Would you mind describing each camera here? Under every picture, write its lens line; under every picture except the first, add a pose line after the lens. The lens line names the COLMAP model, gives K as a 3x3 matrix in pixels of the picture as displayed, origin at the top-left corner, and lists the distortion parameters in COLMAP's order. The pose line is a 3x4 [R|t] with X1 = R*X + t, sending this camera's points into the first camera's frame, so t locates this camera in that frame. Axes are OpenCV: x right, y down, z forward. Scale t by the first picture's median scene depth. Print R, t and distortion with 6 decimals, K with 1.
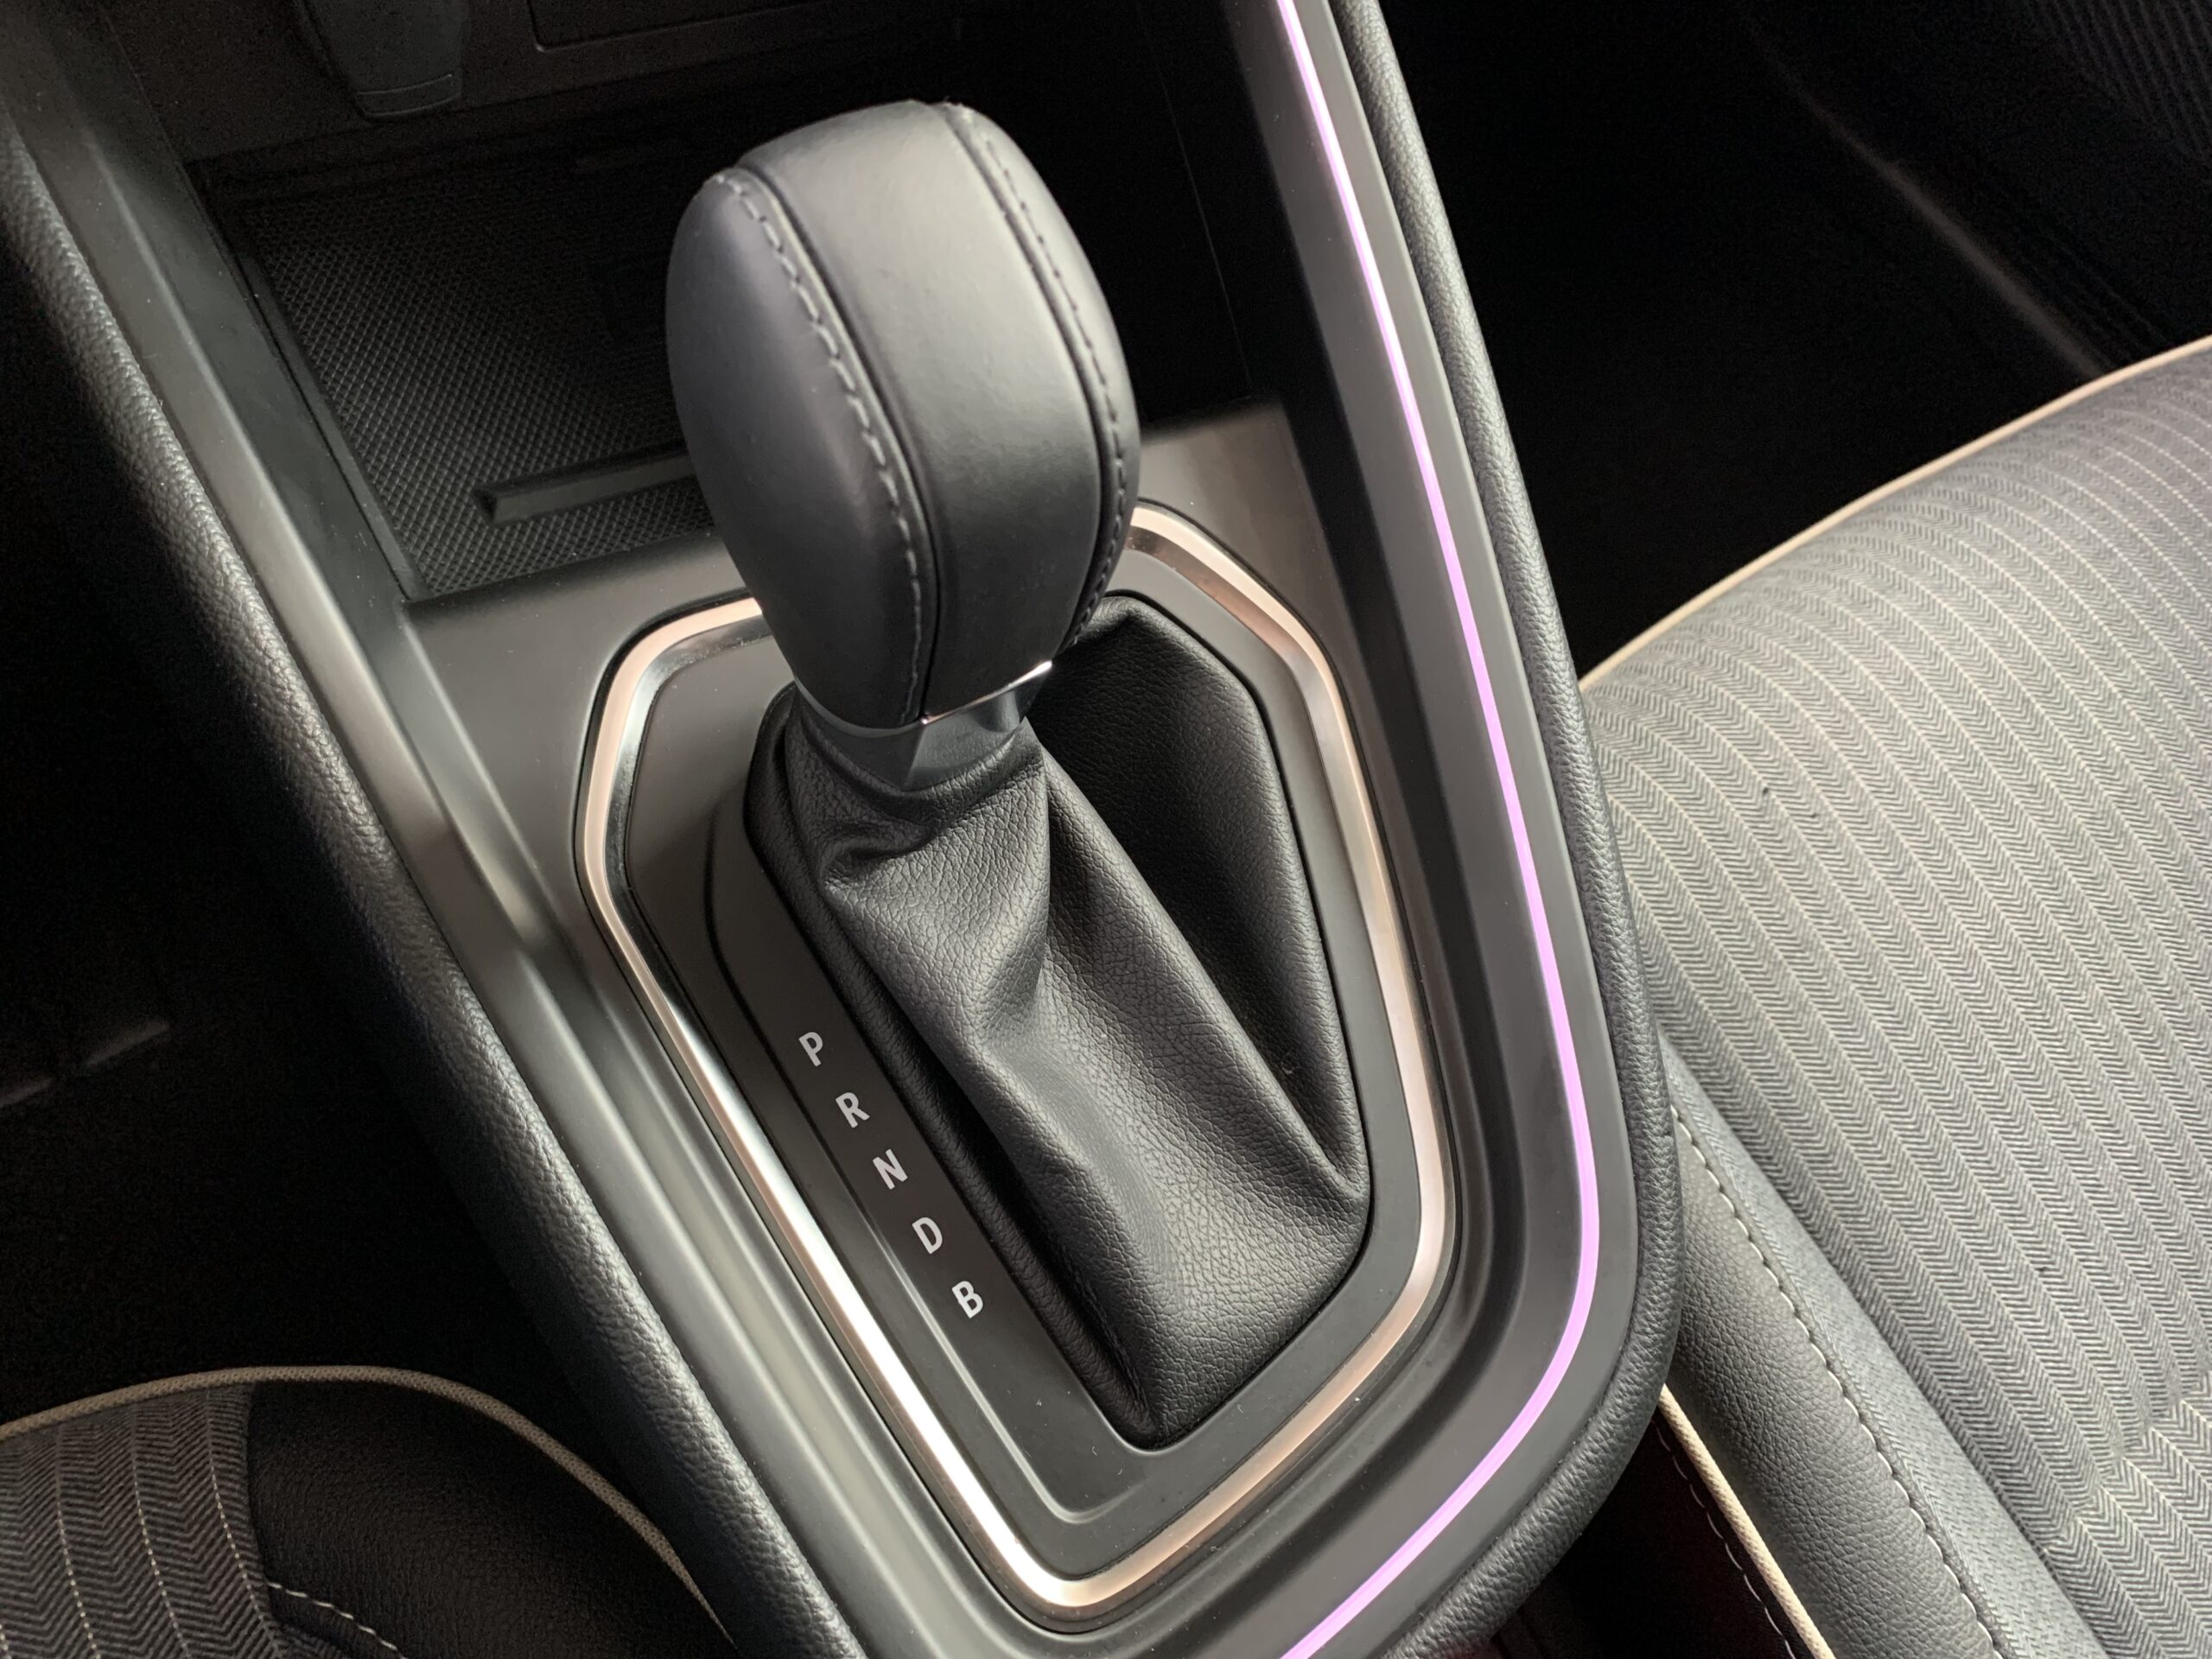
lens RADIAL K [[1542.4, 0, 1106.0], [0, 1542.4, 829.5], [0, 0, 1]] dist [0.089177, -0.293518]
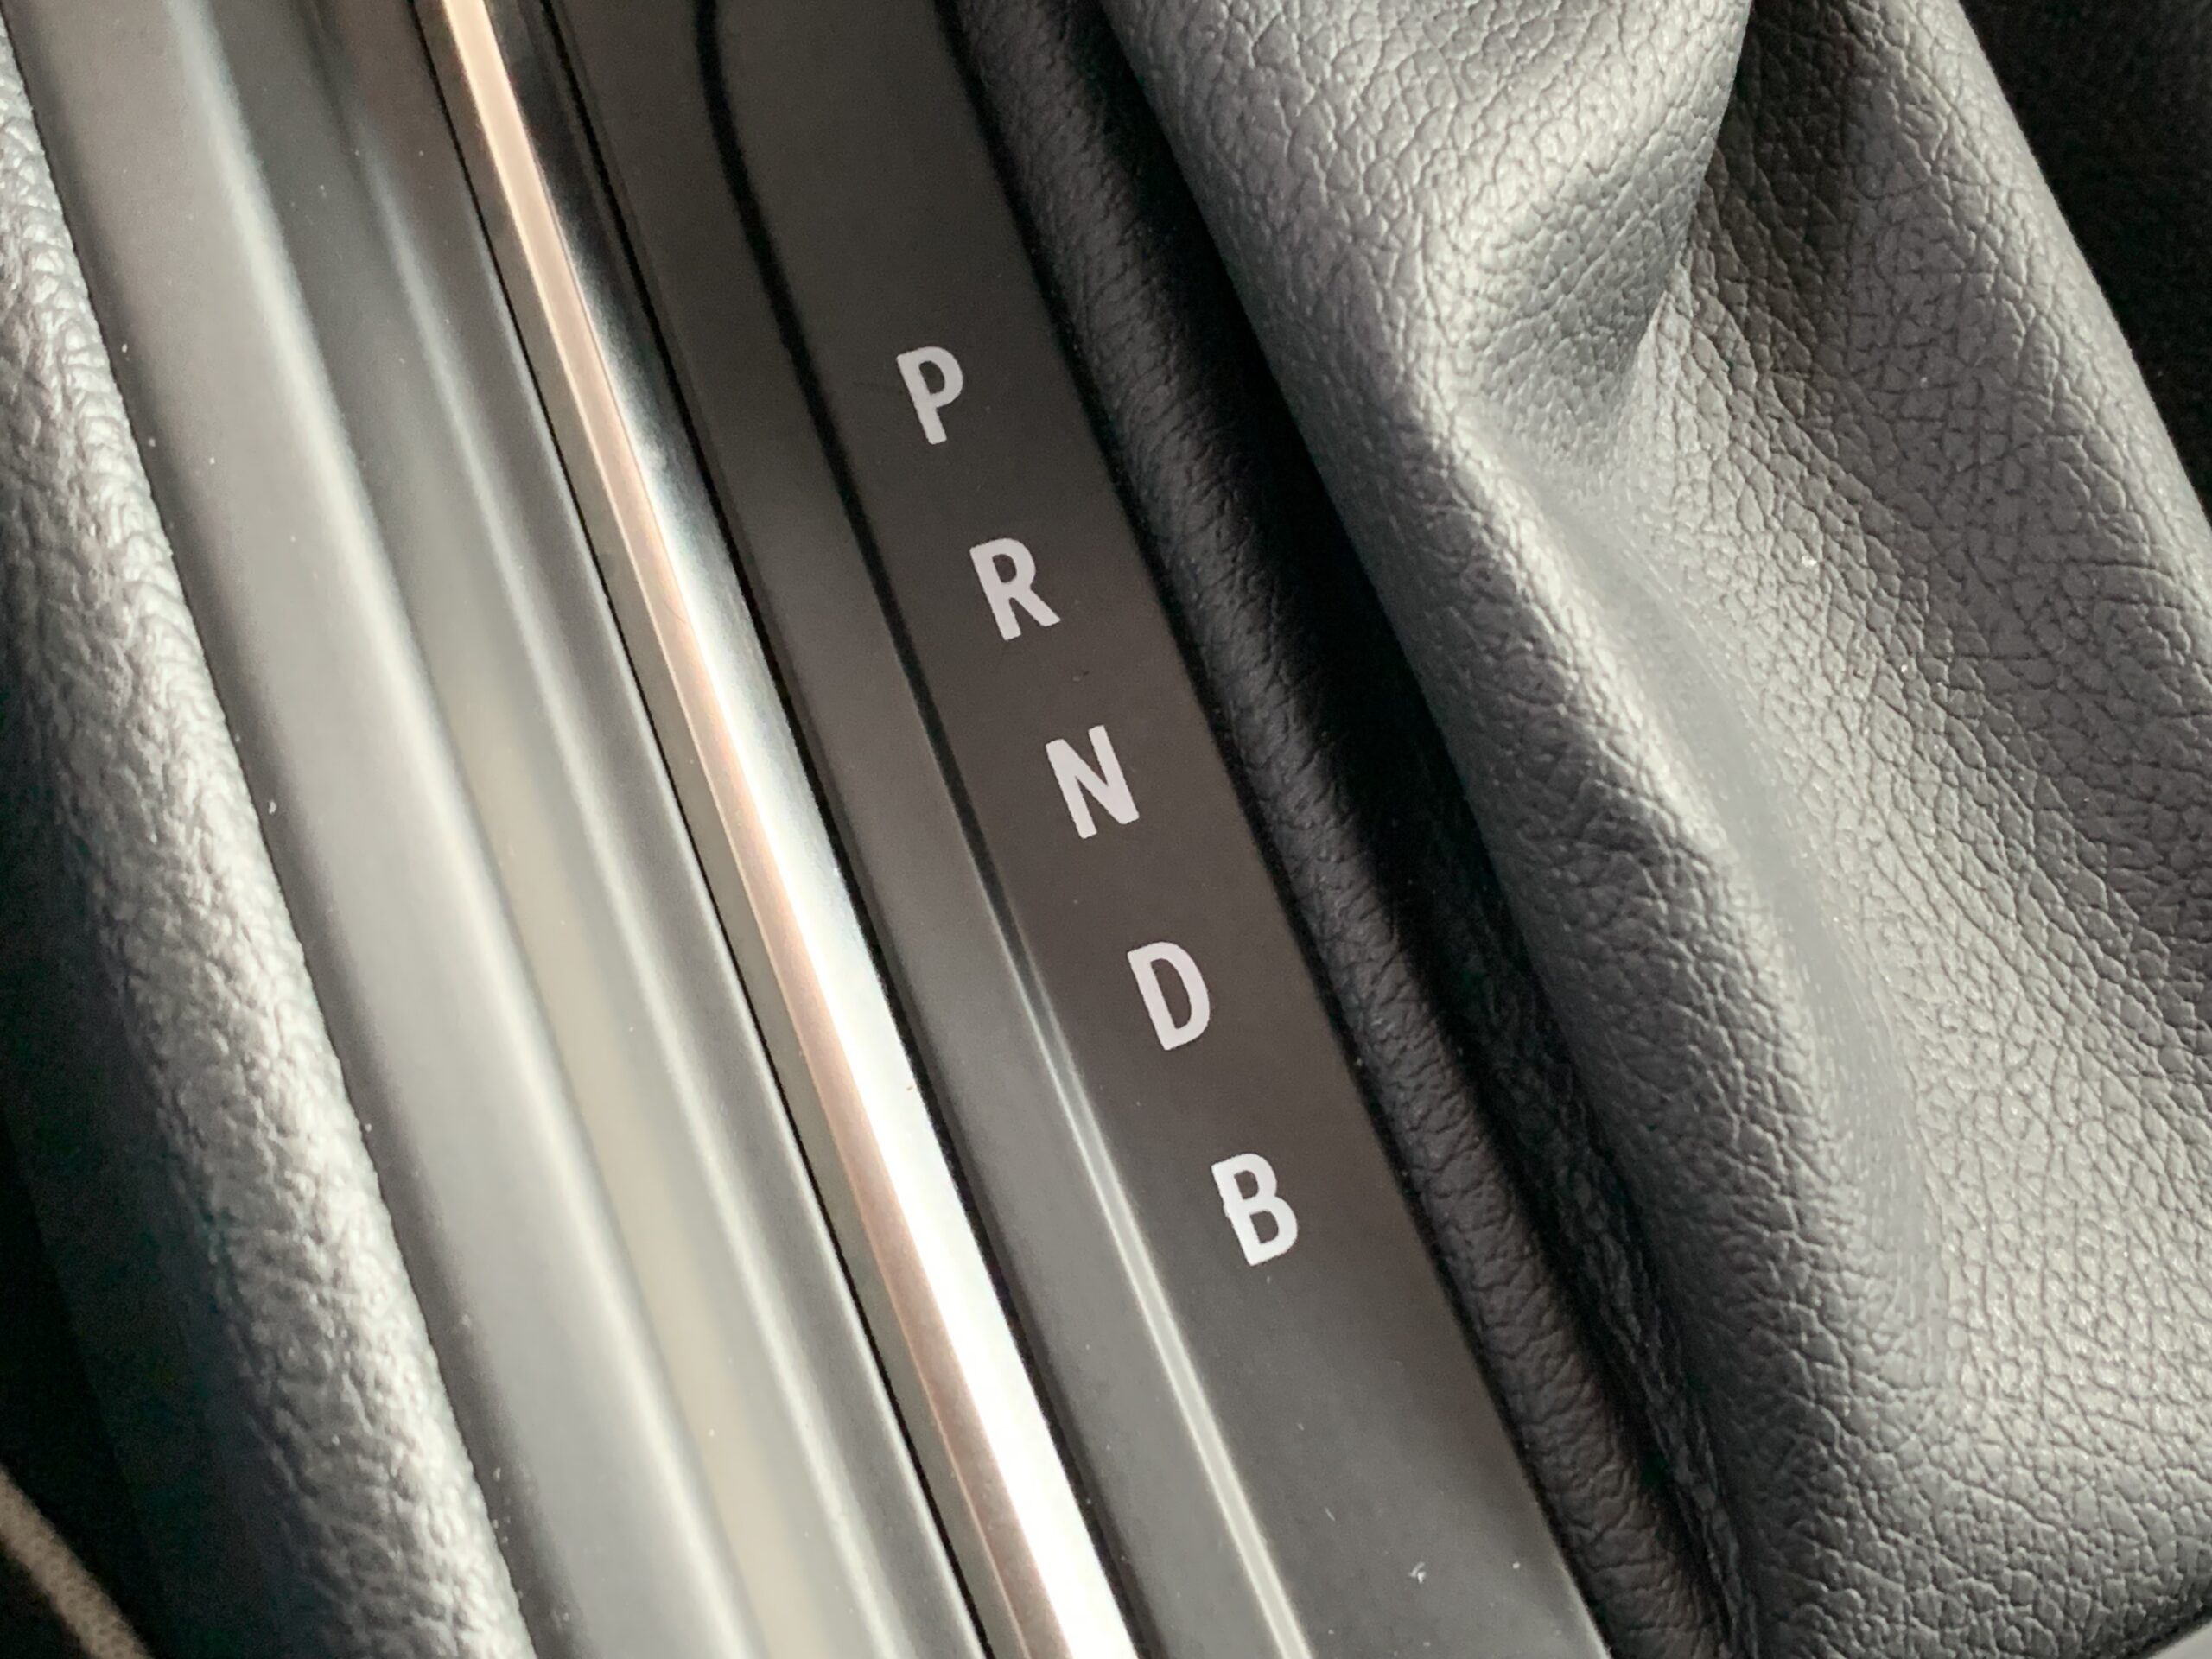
lens RADIAL K [[3275.2, 0, 1106.0], [0, 3275.2, 829.5], [0, 0, 1]] dist [0.053739, -0.183014]
pose [[0.969734, 0.191211, -0.151837, -0.031232], [-0.190514, 0.981495, 0.019259, 0.217010], [0.152710, 0.010251, 0.988218, 0.328490]]
